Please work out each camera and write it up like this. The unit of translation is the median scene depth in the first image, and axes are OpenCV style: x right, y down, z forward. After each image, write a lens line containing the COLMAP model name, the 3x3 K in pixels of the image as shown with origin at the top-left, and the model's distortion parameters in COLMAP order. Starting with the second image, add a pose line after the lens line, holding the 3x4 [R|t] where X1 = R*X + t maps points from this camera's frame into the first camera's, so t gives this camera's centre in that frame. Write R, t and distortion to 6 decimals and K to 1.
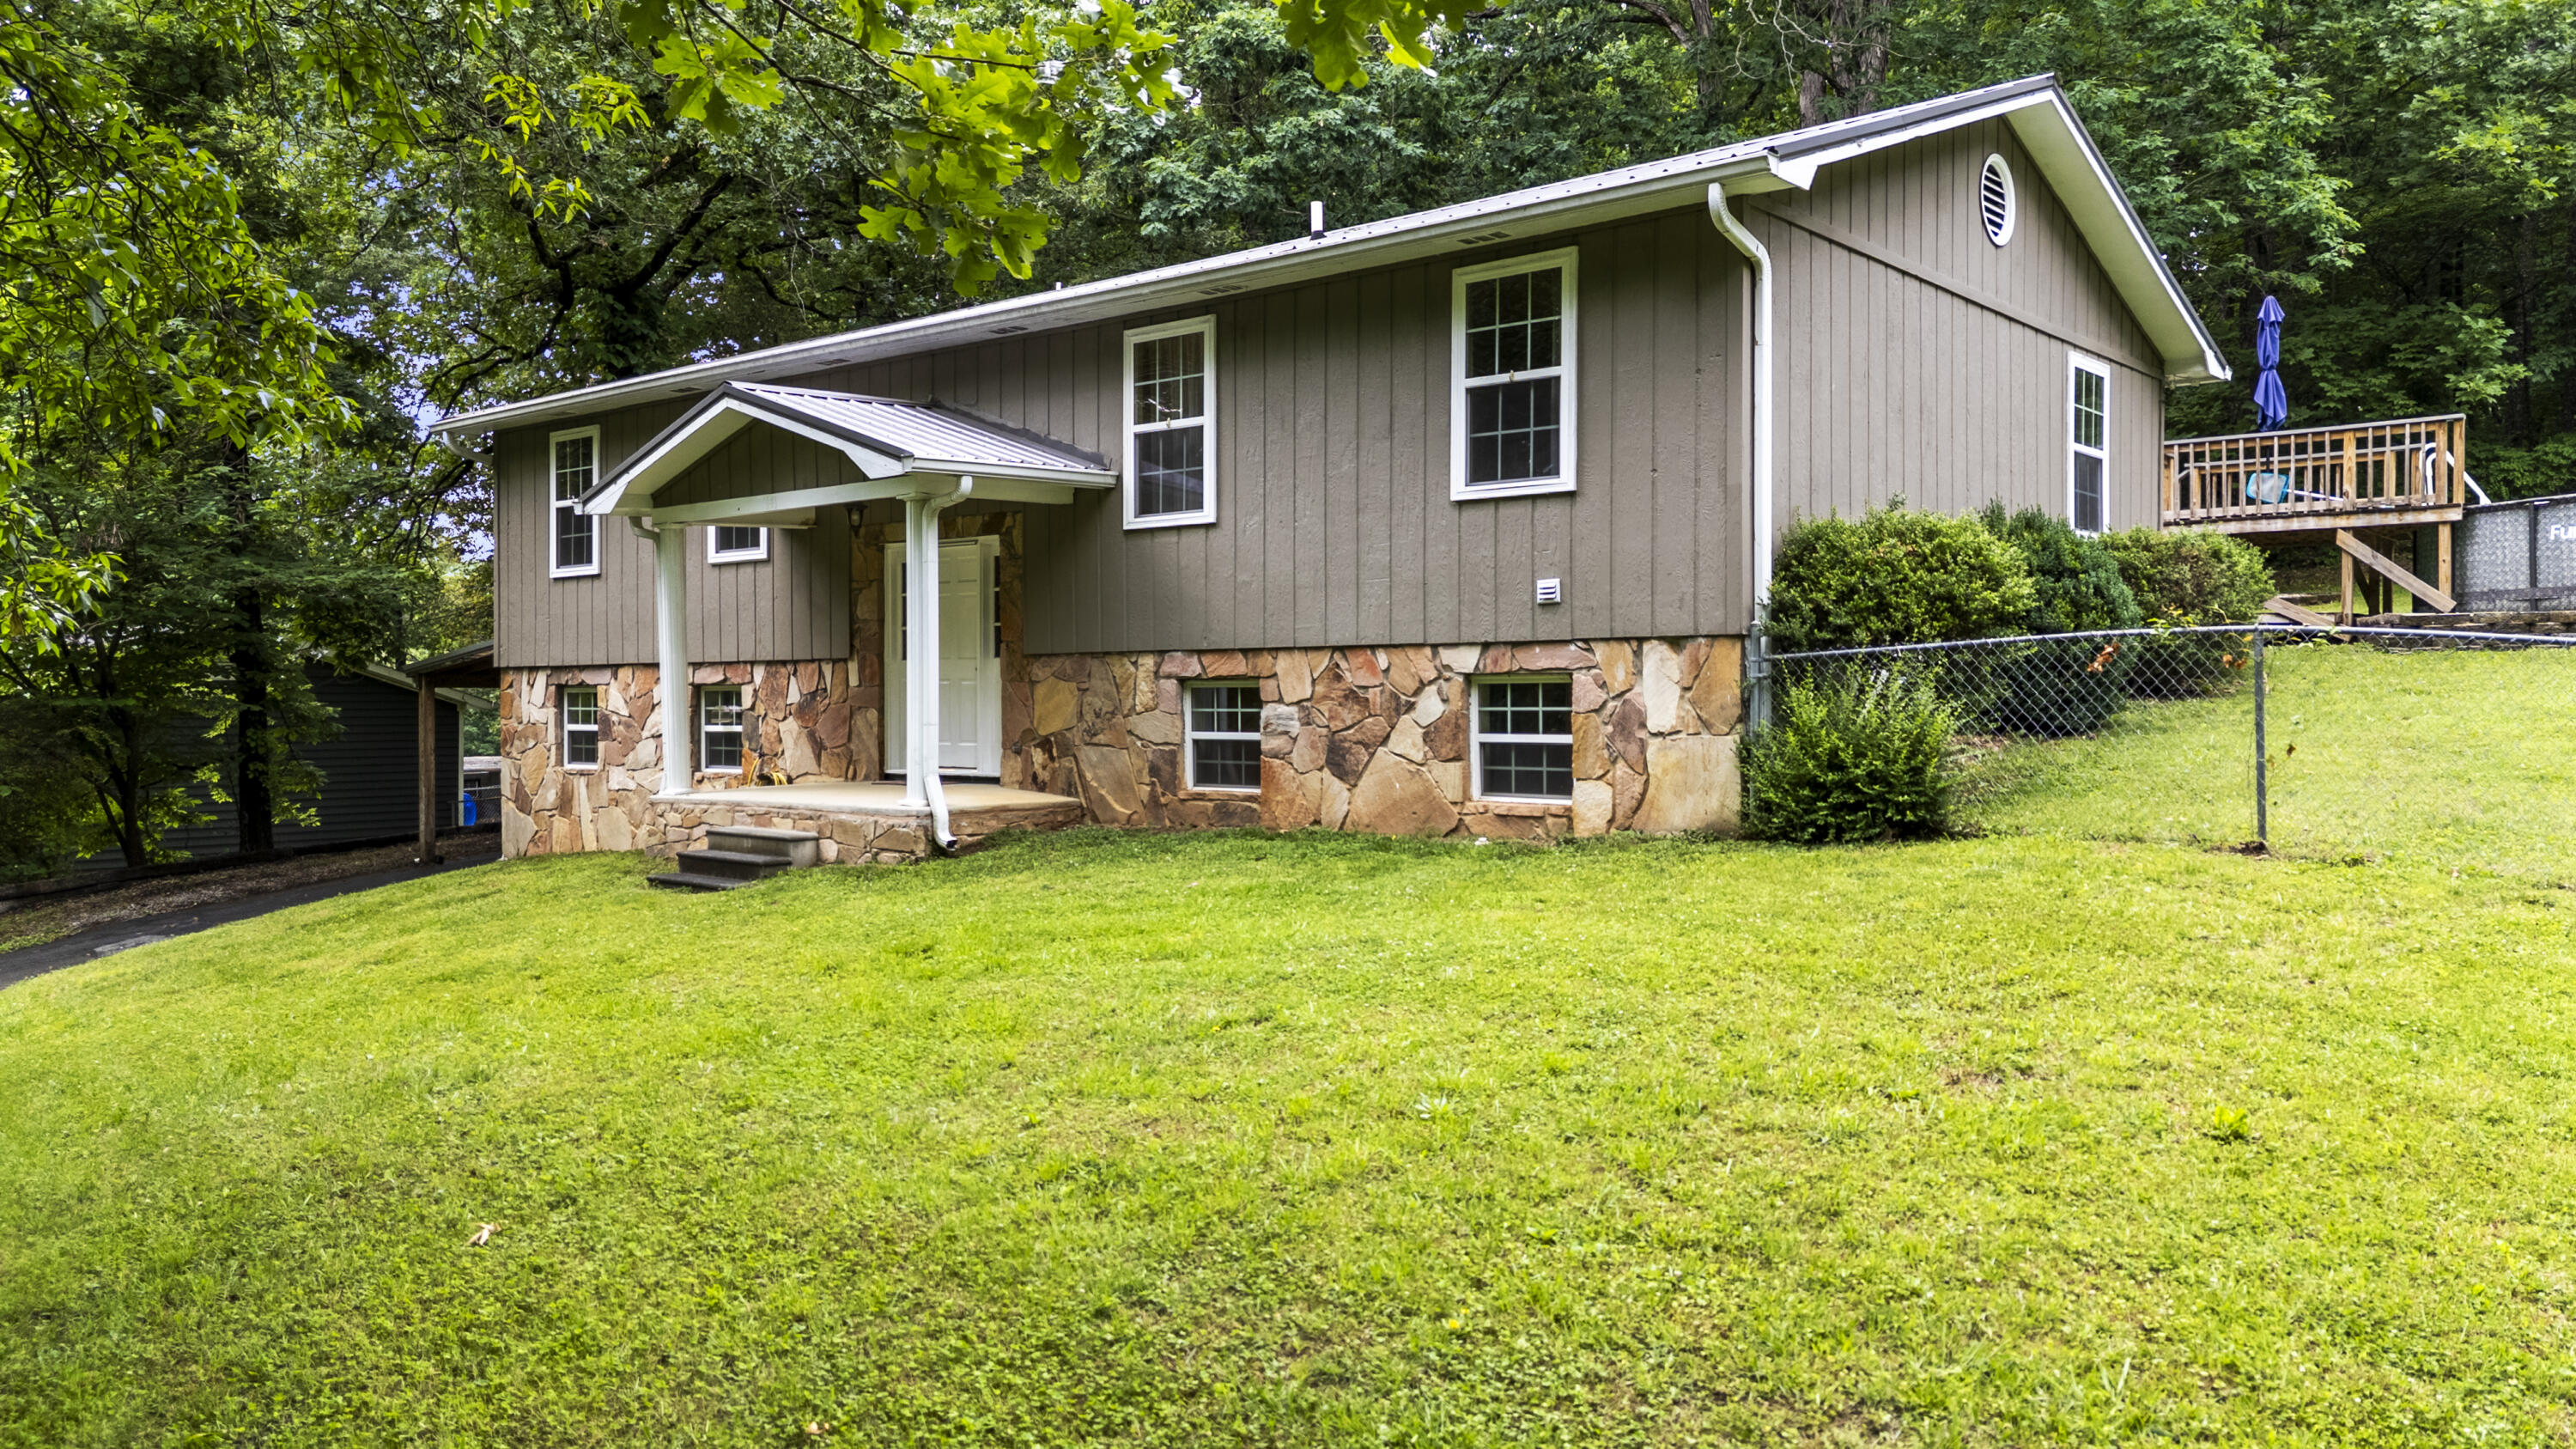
lens RADIAL K [[1971.1, 0, 1301.3], [0, 1971.1, 727.6], [0, 0, 1]] dist [0.063382, -0.015271]
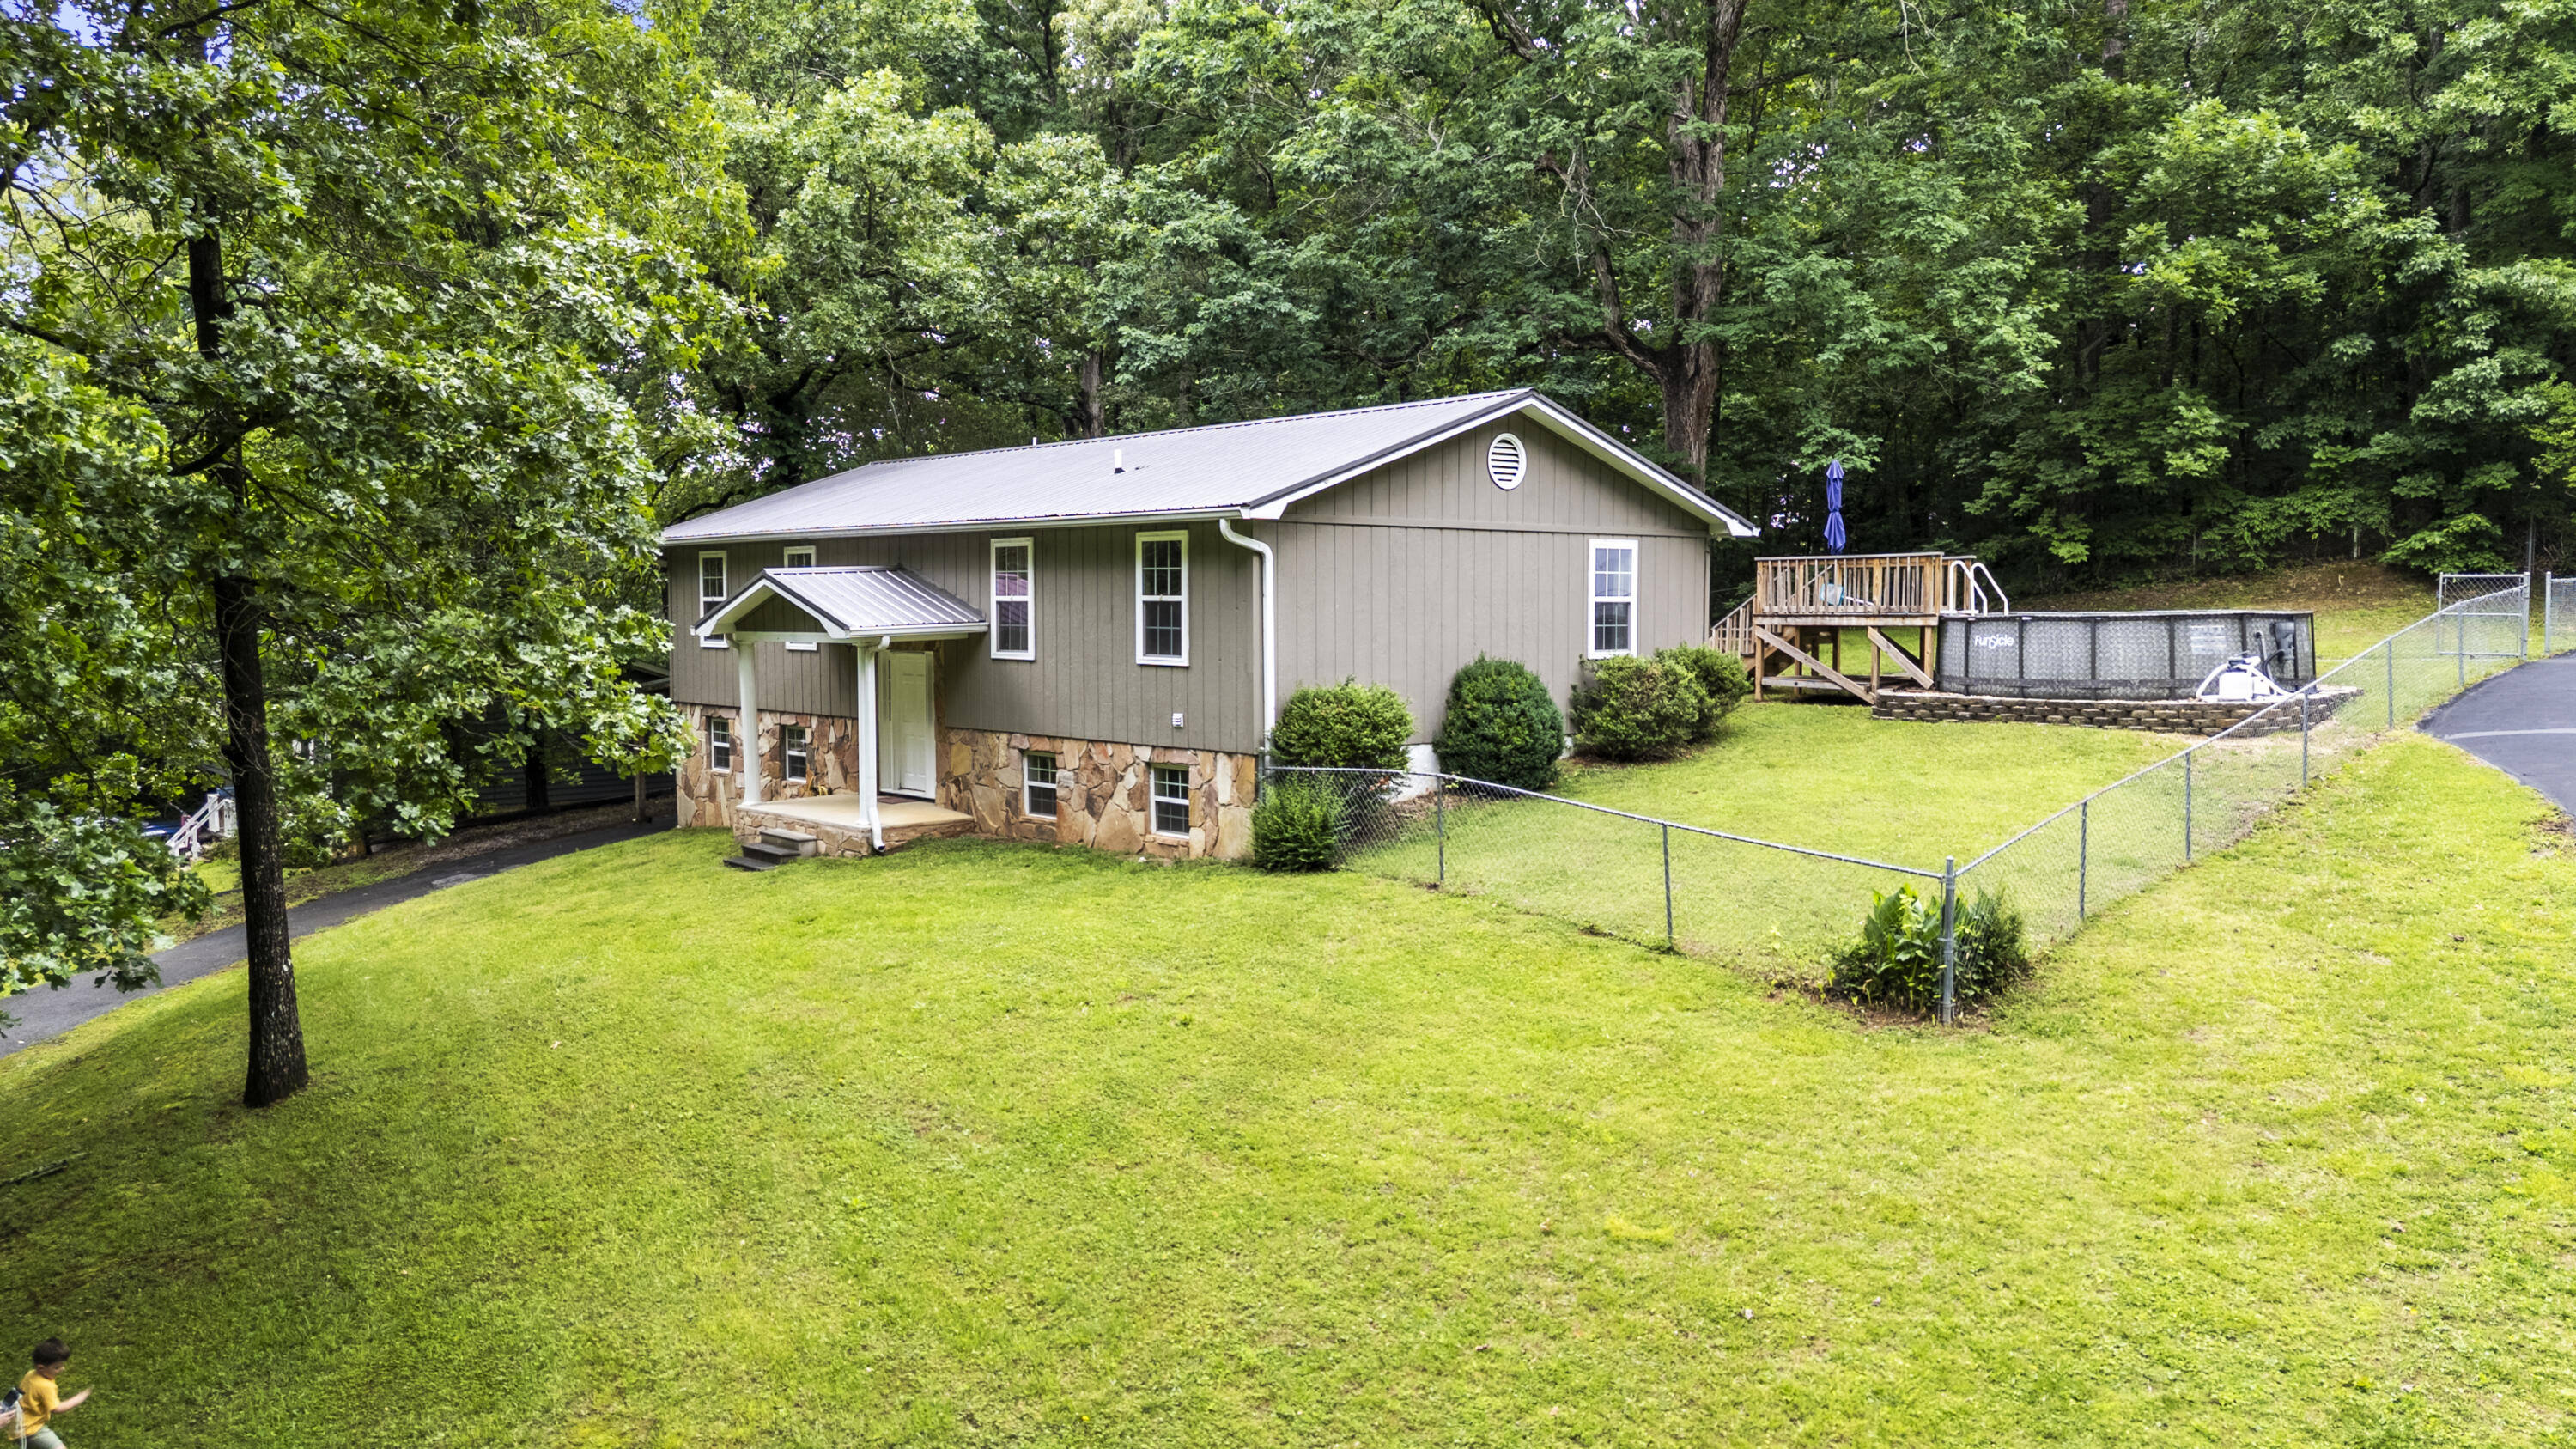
lens RADIAL K [[1971.1, 0, 1277.7], [0, 1971.1, 716.5], [0, 0, 1]] dist [0.063382, -0.015271]
pose [[0.989444, 0.008327, -0.144679, 0.399344], [-0.001666, 0.998936, 0.046097, -0.131003], [0.144909, -0.045369, 0.988404, -0.628760]]
